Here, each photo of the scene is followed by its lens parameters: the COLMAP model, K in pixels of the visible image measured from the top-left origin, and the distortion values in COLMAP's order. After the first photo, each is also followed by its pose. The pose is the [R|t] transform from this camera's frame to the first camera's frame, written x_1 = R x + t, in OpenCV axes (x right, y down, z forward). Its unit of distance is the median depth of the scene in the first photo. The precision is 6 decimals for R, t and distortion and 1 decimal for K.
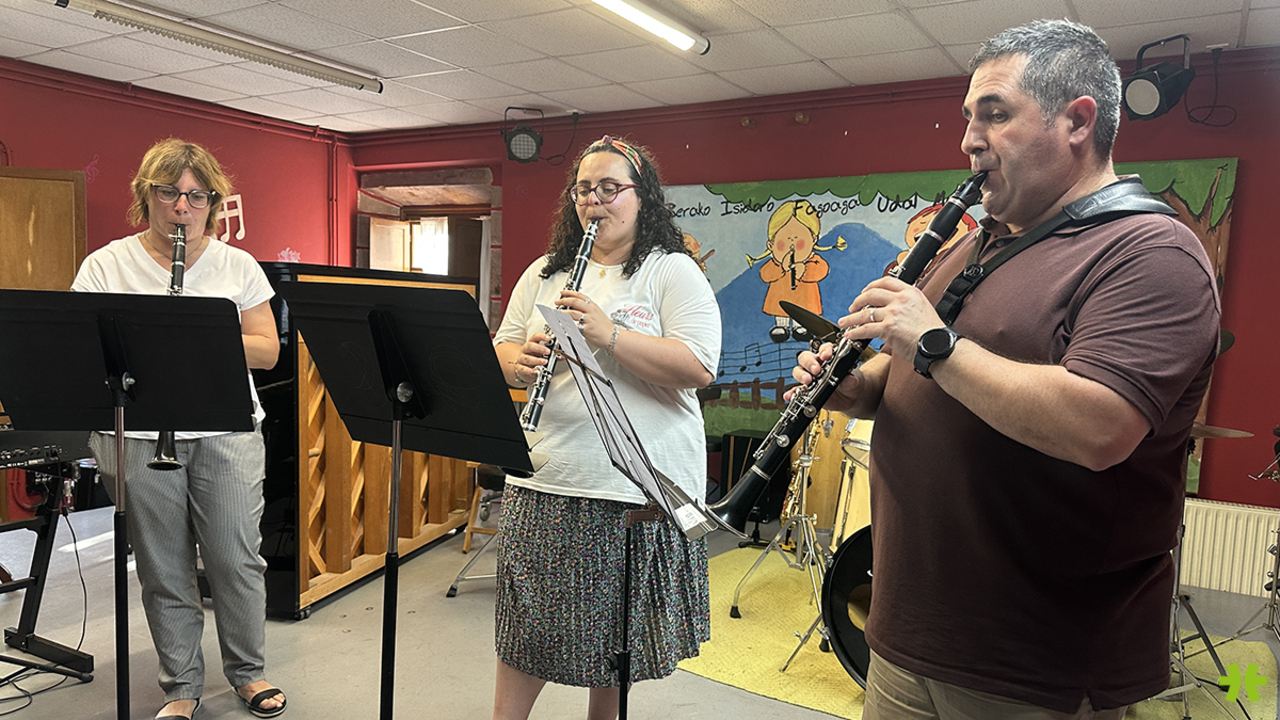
lens RADIAL K [[916.2, 0, 634.5], [0, 916.2, 401.2], [0, 0, 1]] dist [0.098917, -0.125456]
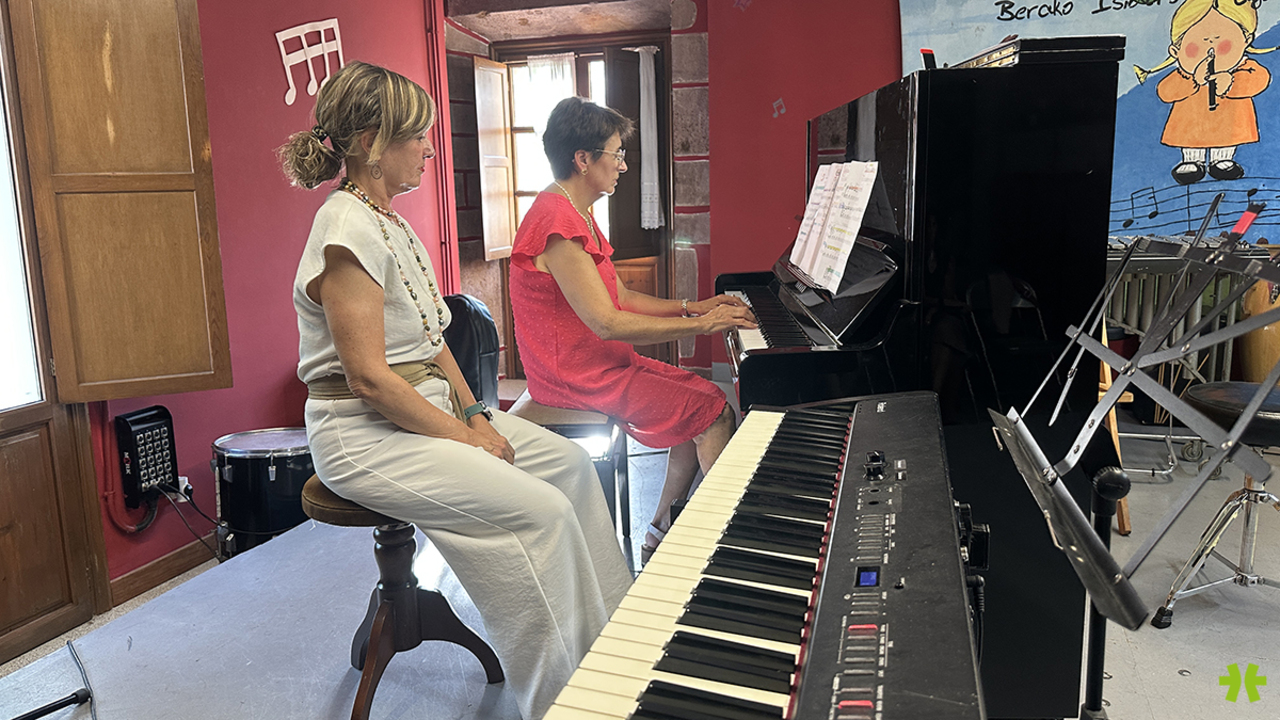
lens RADIAL K [[905.1, 0, 614.5], [0, 905.1, 354.0], [0, 0, 1]] dist [0.039580, -0.049989]
pose [[0.976978, -0.095674, 0.190684, -0.449604], [0.080006, 0.992880, 0.088254, -0.029710], [-0.197770, -0.070966, 0.977676, 0.363355]]
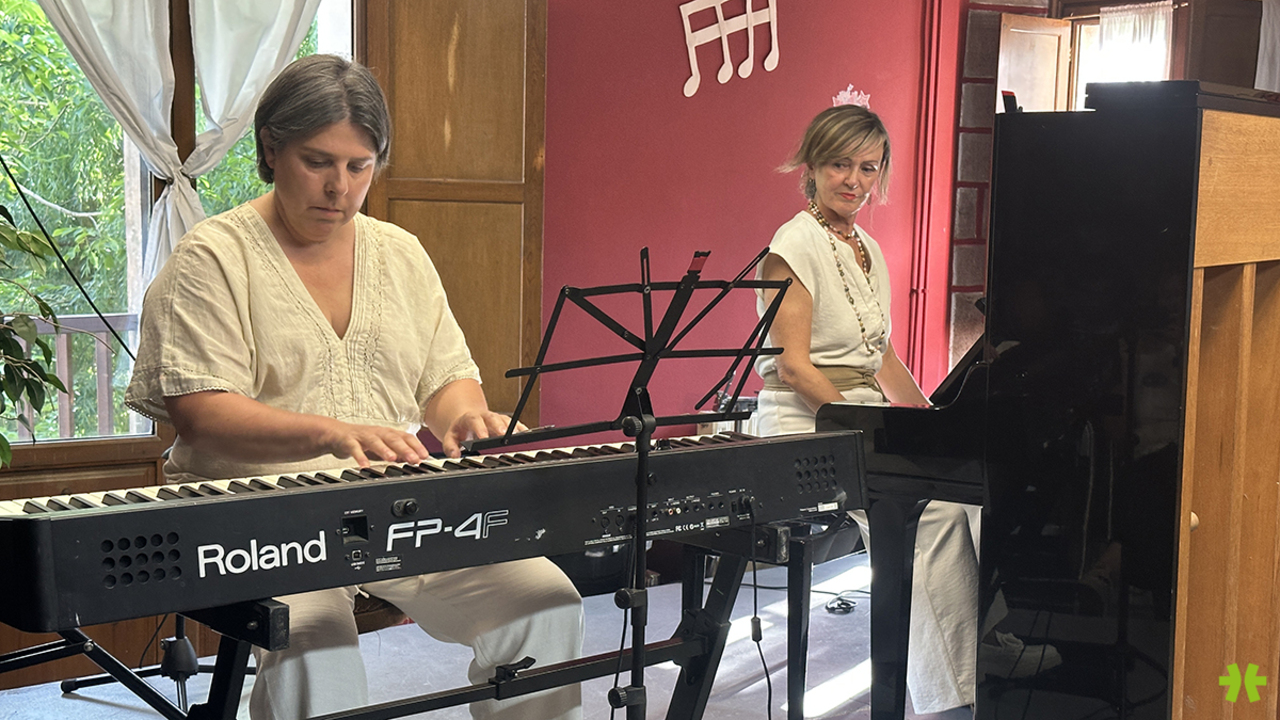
lens RADIAL K [[1767.5, 0, 639.2], [0, 1767.5, 432.2], [0, 0, 1]] dist [0.180960, 0.011603]
pose [[0.946619, 0.026483, -0.321265, -0.213191], [-0.020613, 0.999553, 0.021660, 0.000862], [0.321695, -0.013881, 0.946742, 0.082274]]
